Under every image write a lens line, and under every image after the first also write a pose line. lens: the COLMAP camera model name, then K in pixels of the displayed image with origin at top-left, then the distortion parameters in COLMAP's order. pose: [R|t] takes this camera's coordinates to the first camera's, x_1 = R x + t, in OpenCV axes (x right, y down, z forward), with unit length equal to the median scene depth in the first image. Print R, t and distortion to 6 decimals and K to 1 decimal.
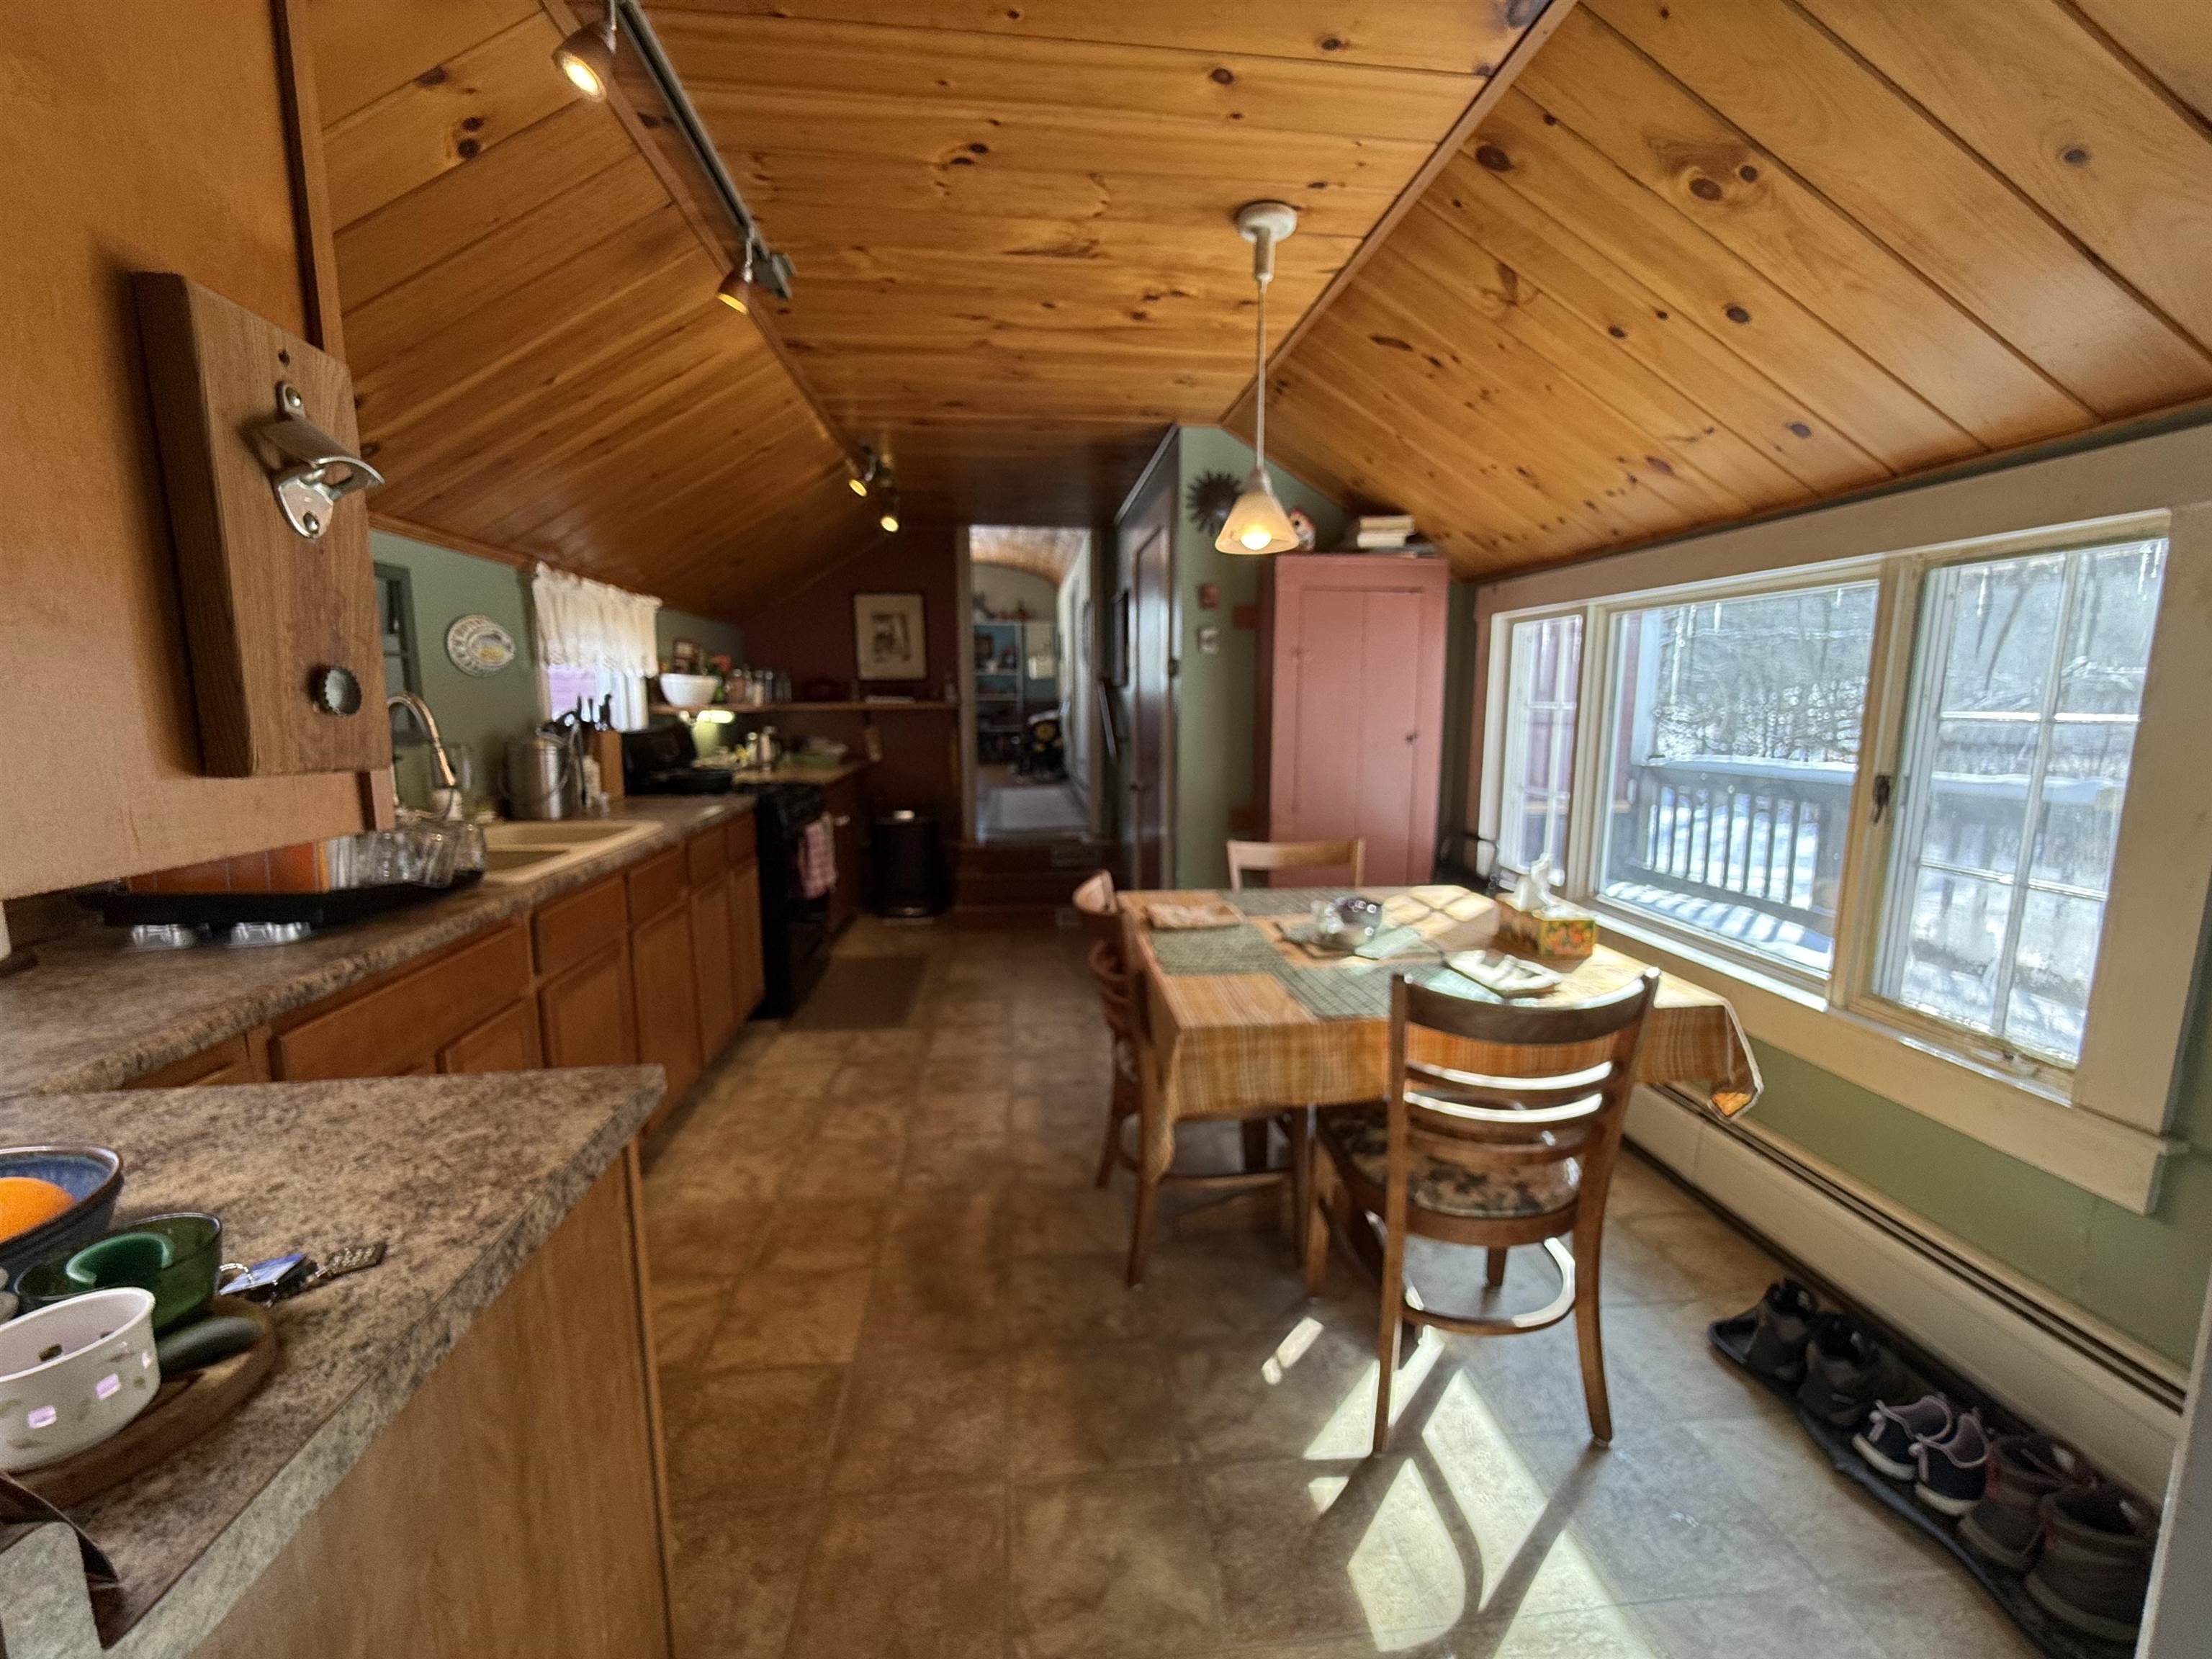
lens RADIAL K [[892.4, 0, 1107.6], [0, 892.4, 833.0], [0, 0, 1]] dist [0.000096, -0.000311]
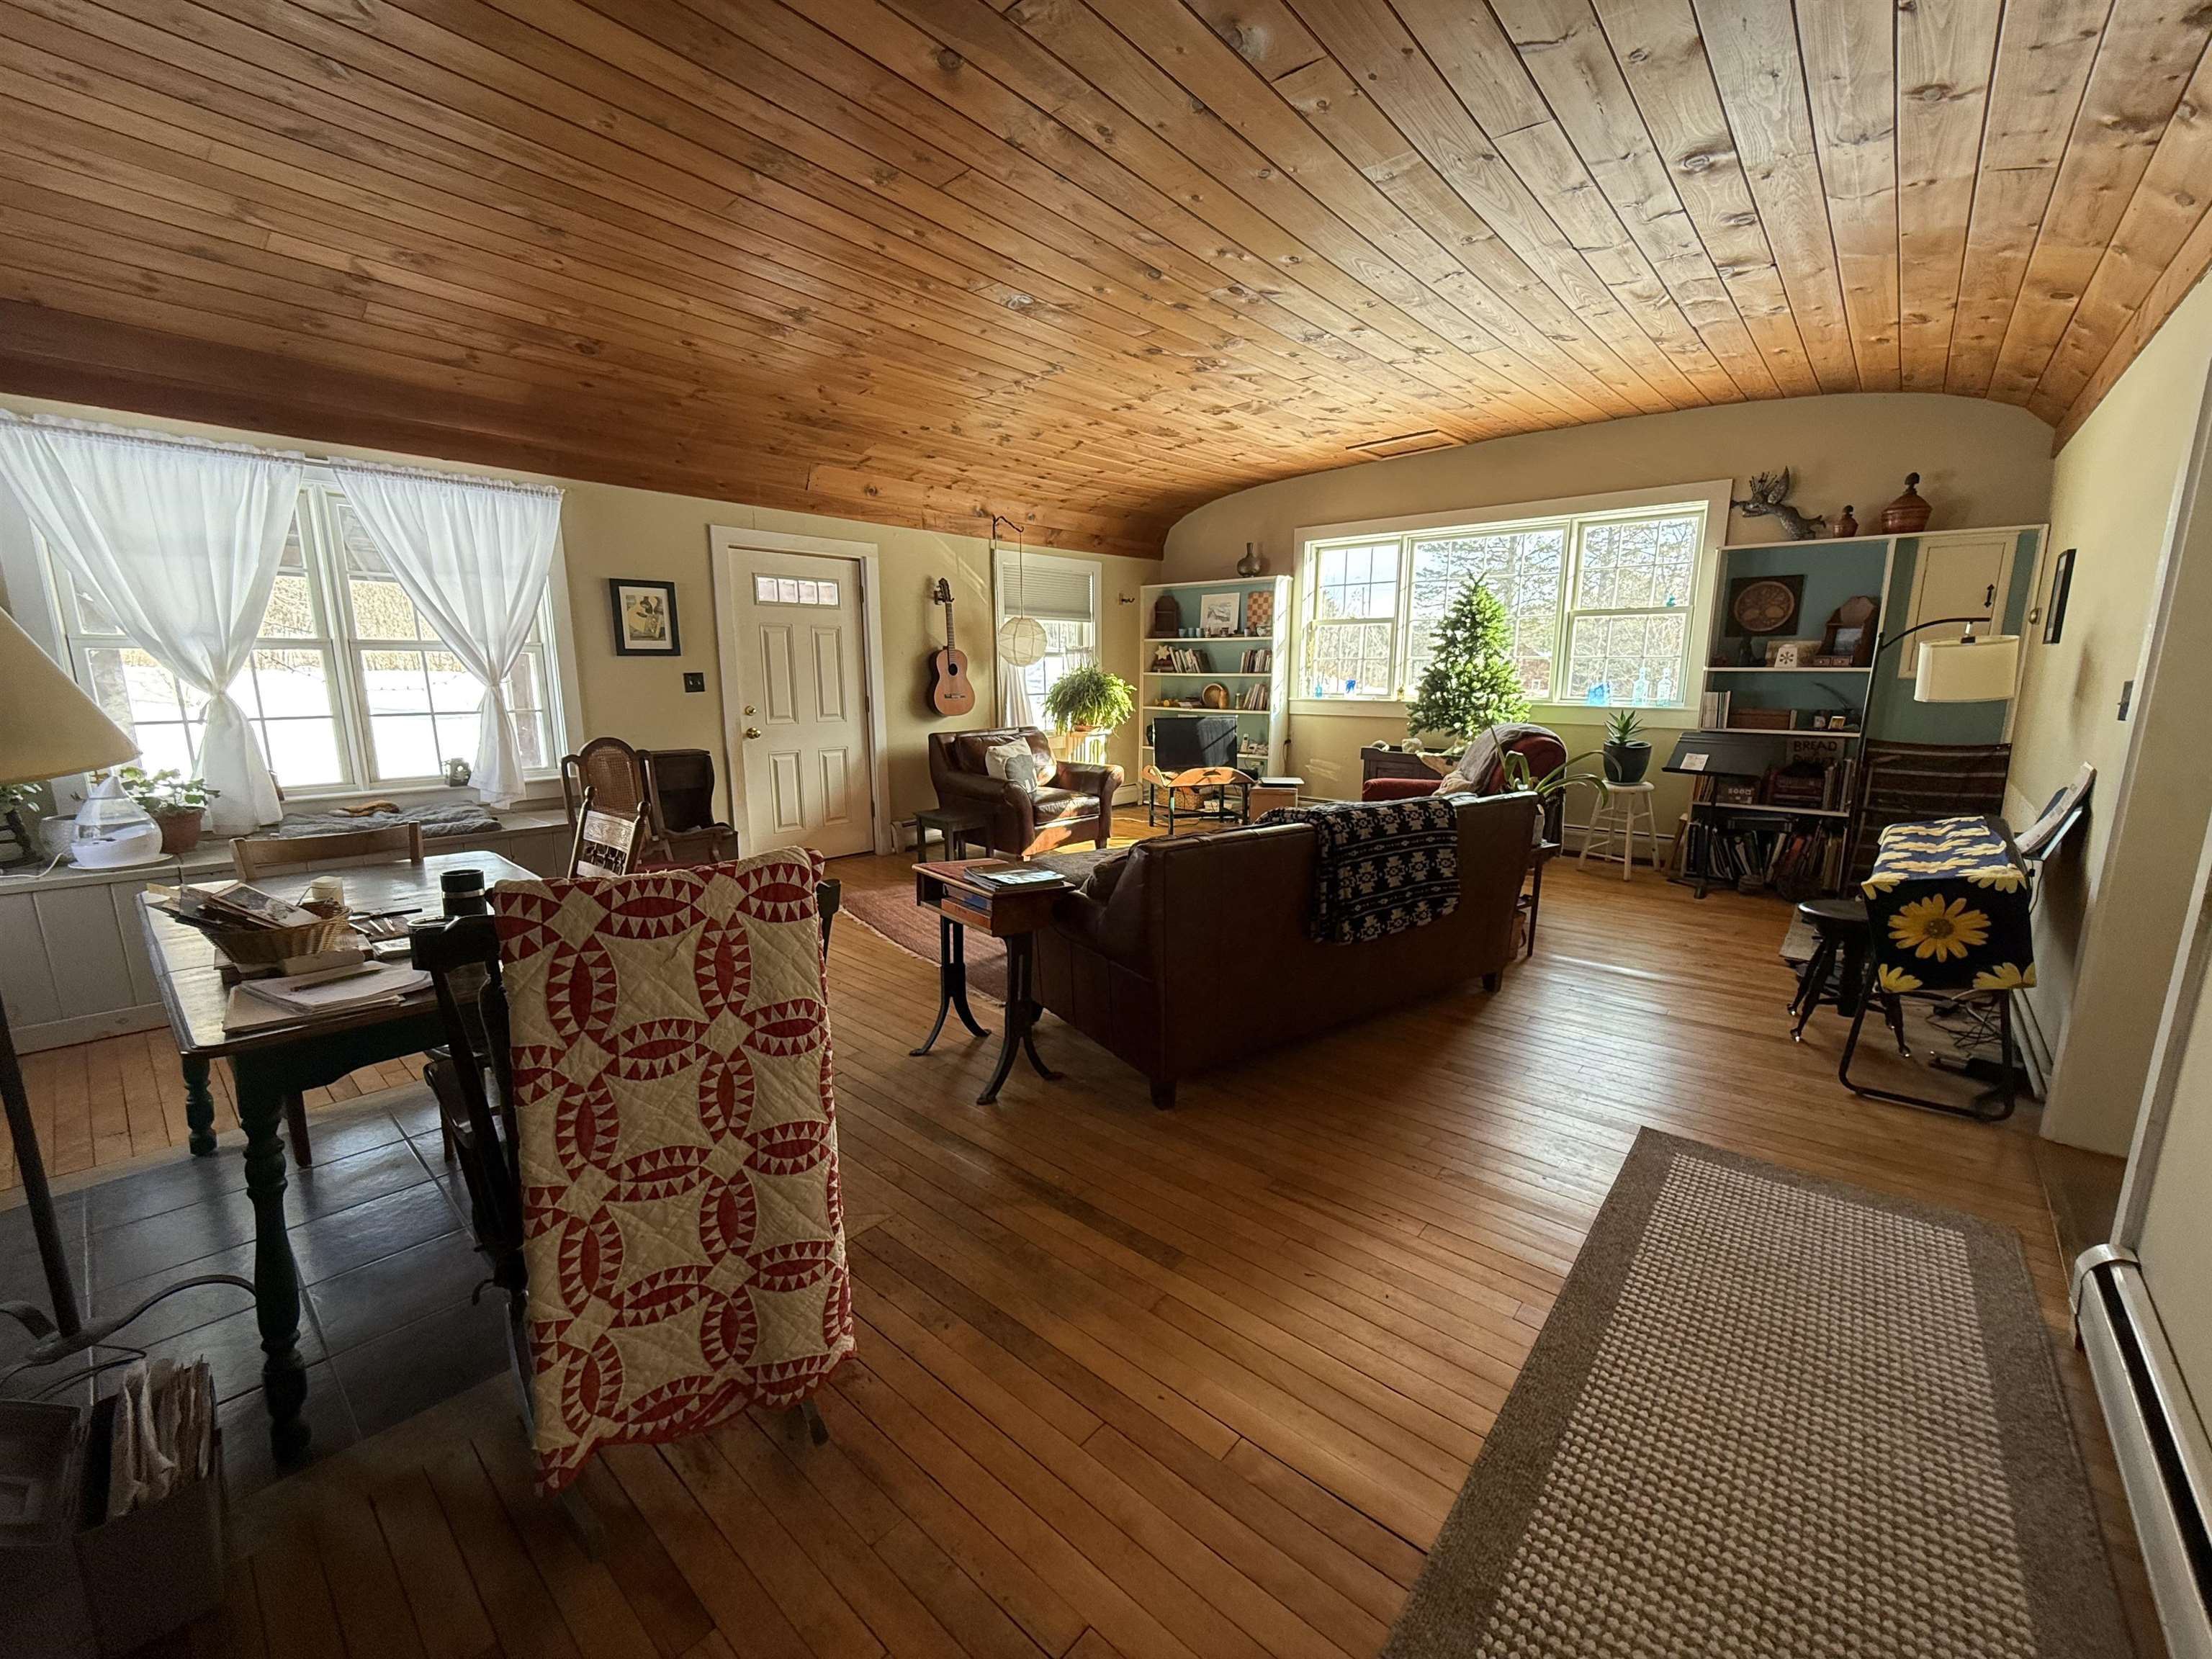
lens RADIAL K [[892.4, 0, 1103.0], [0, 892.4, 836.7], [0, 0, 1]] dist [0.000096, -0.000311]
pose [[0.682640, 0.140963, -0.717030, -0.148808], [-0.104098, 0.989970, 0.095516, -0.412378], [0.723302, 0.009439, 0.690467, 1.839382]]
